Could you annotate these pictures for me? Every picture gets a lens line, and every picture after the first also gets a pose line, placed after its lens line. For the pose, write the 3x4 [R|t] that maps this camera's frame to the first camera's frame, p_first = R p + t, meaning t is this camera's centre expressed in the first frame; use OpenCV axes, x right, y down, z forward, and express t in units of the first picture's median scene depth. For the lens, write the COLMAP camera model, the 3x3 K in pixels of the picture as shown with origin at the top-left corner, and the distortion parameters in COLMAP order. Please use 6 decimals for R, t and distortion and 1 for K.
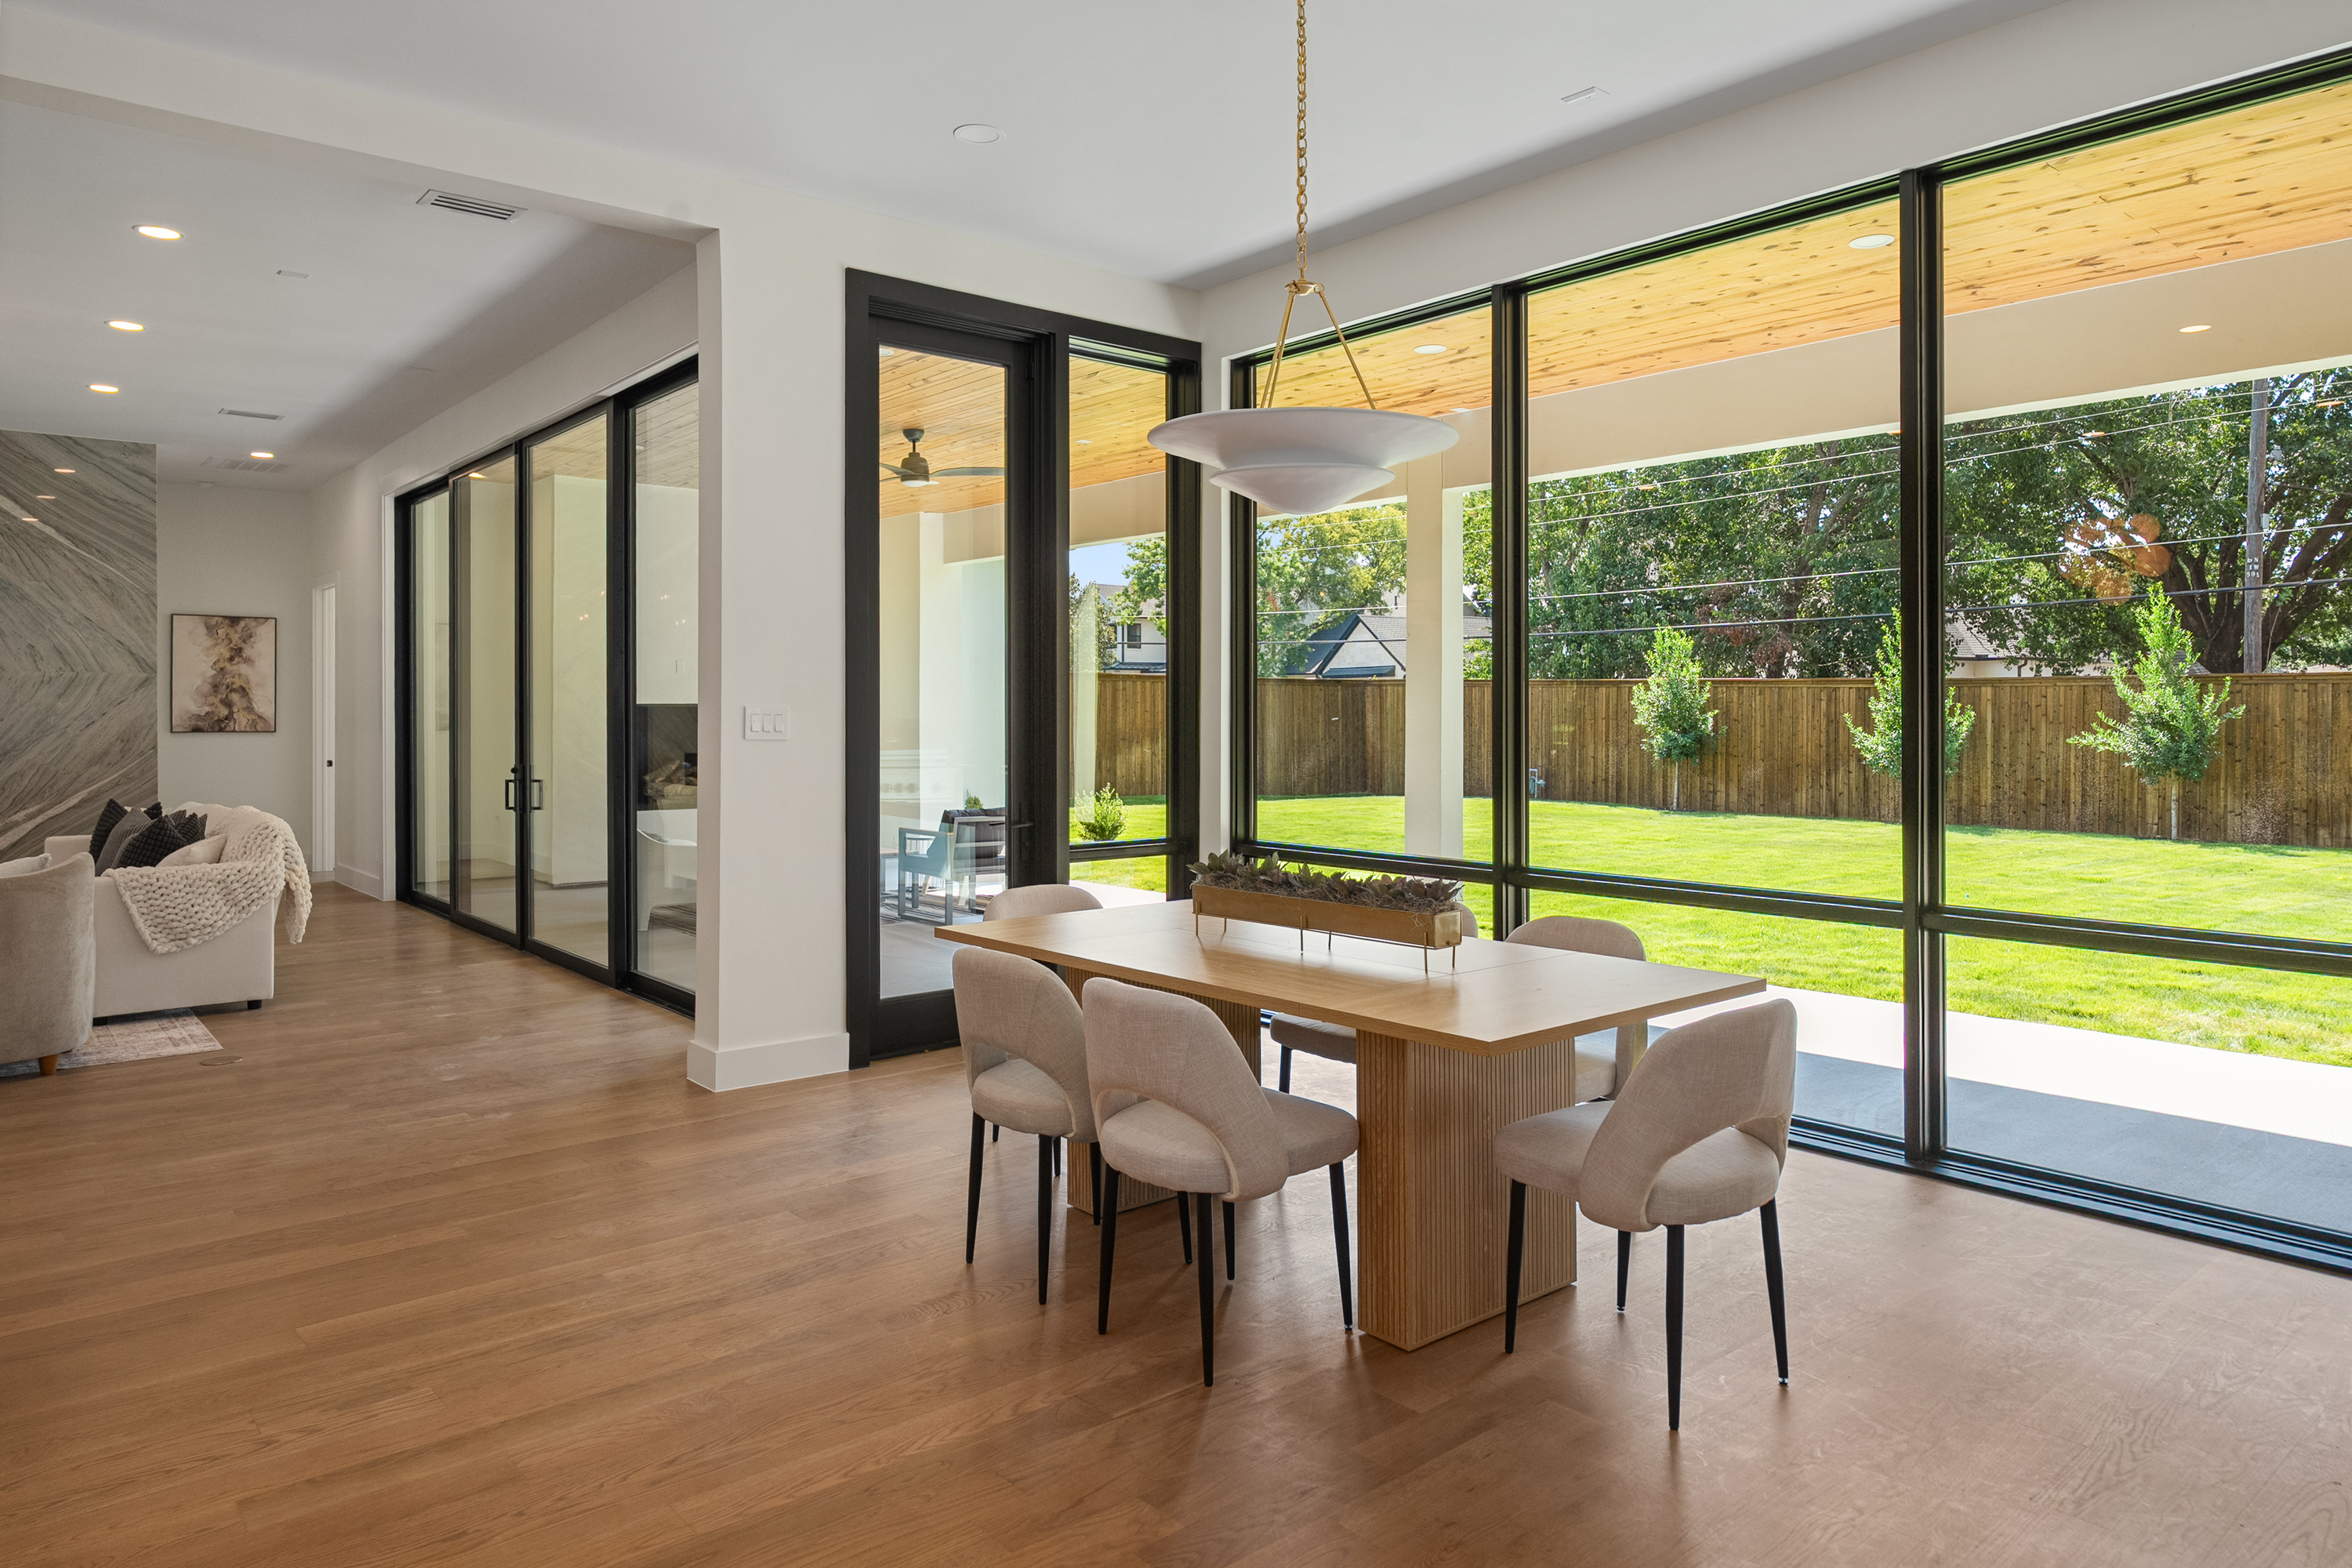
lens RADIAL K [[1466.4, 0, 1190.3], [0, 1466.4, 714.5], [0, 0, 1]] dist [-0.007438, -0.000218]
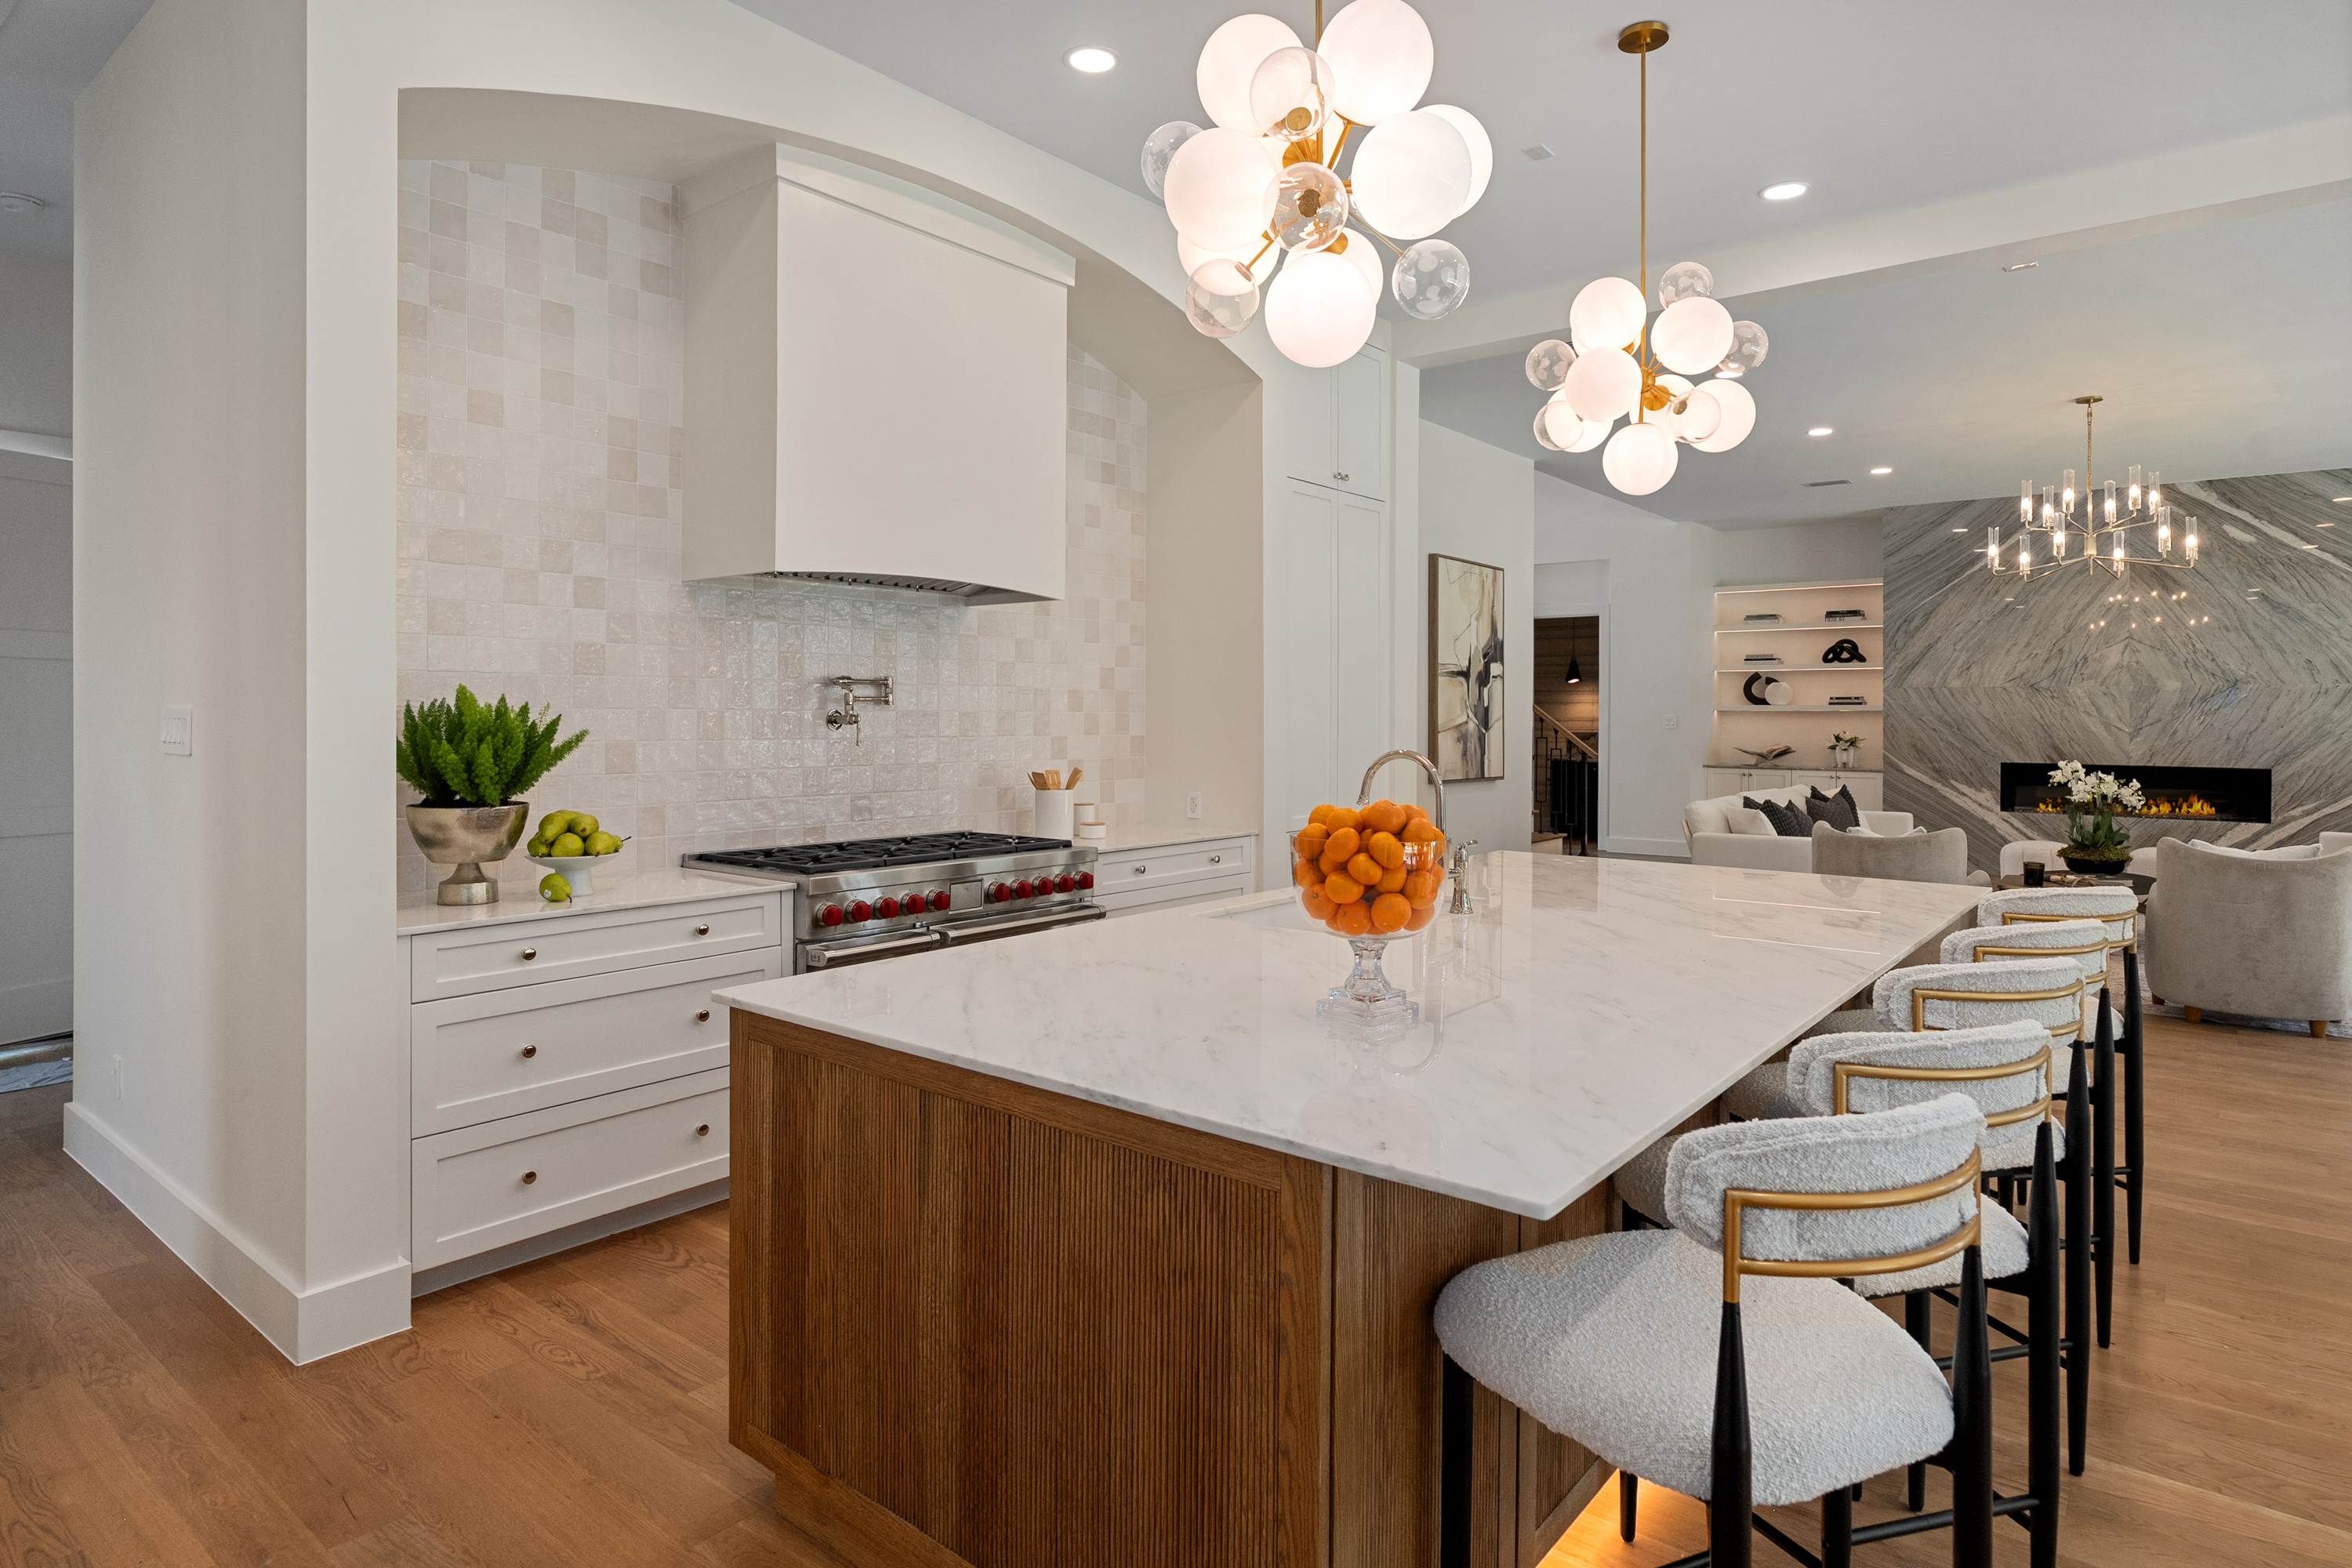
lens RADIAL K [[1293.7, 0, 1186.5], [0, 1293.7, 710.2], [0, 0, 1]] dist [0.002950, -0.000031]
pose [[0.182914, -0.001171, -0.983128, 0.024037], [-0.007263, 0.999970, -0.002542, -0.000241], [0.983102, 0.007605, 0.182901, -0.026474]]
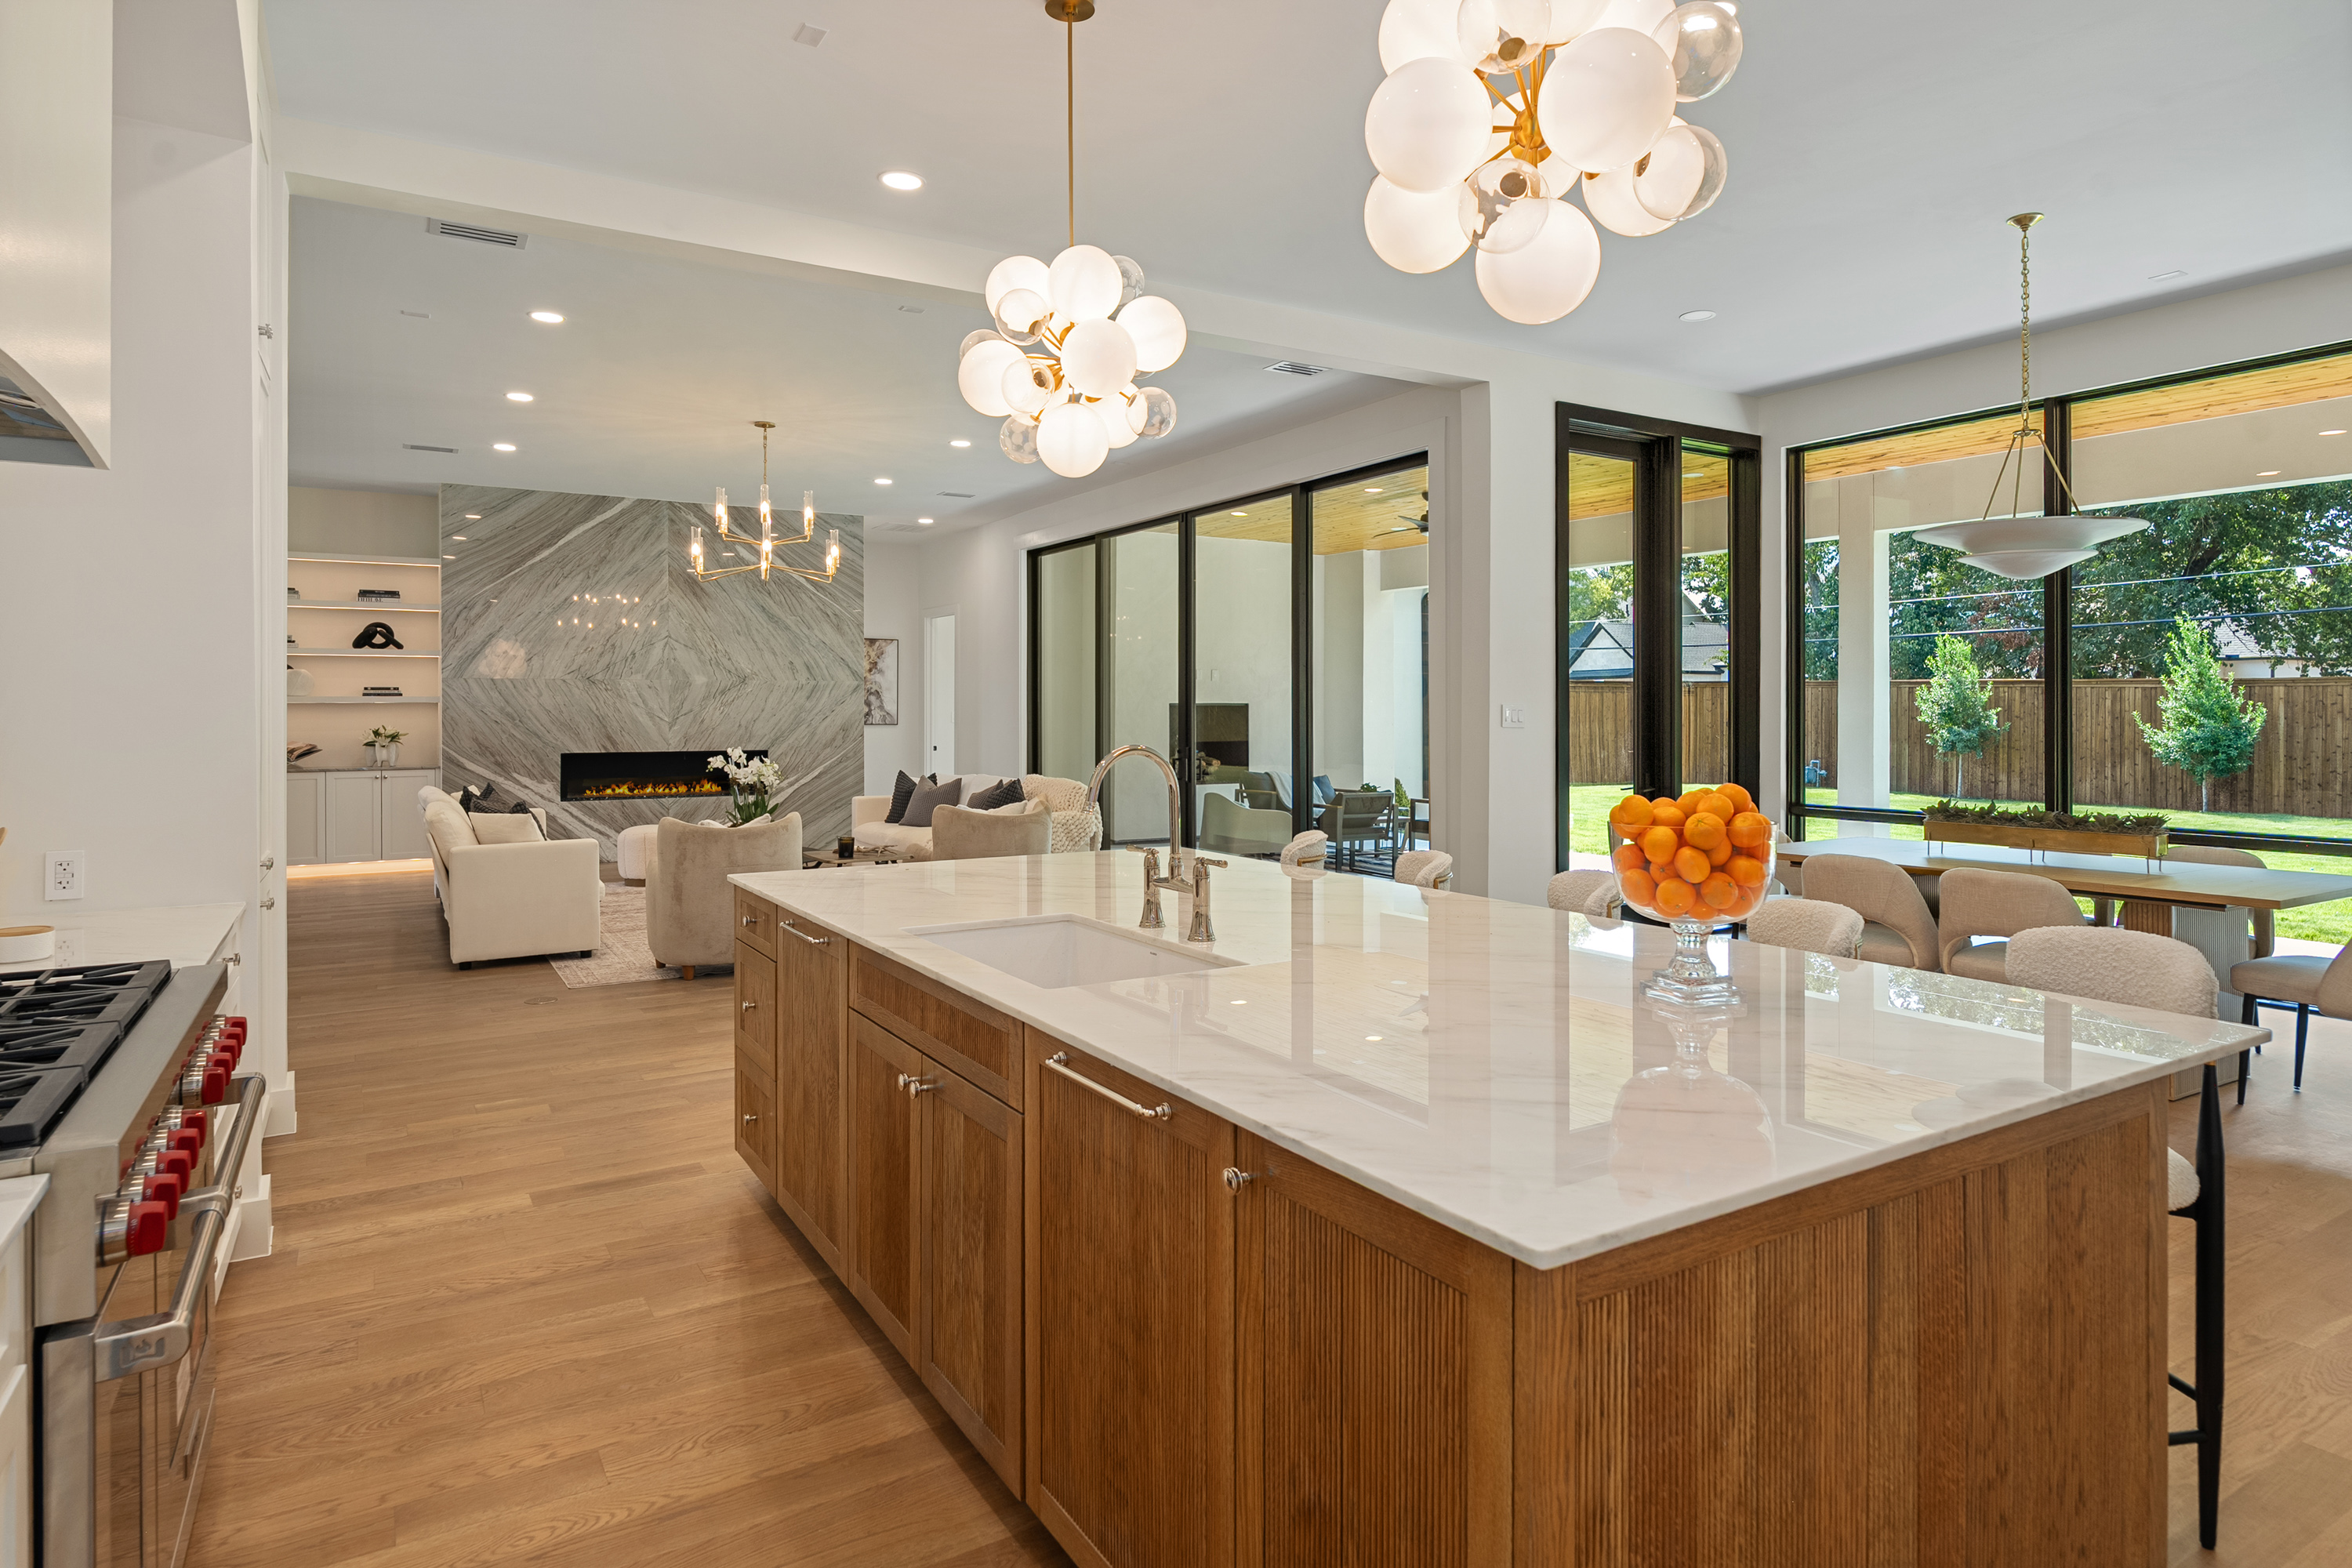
lens RADIAL K [[1319.9, 0, 1181.0], [0, 1319.9, 711.6], [0, 0, 1]] dist [-0.006039, -0.001620]
pose [[0.987413, -0.000187, -0.158162, -0.178444], [0.000058, 1.000000, -0.000815, 0.001011], [0.158163, 0.000796, 0.987413, -0.155506]]
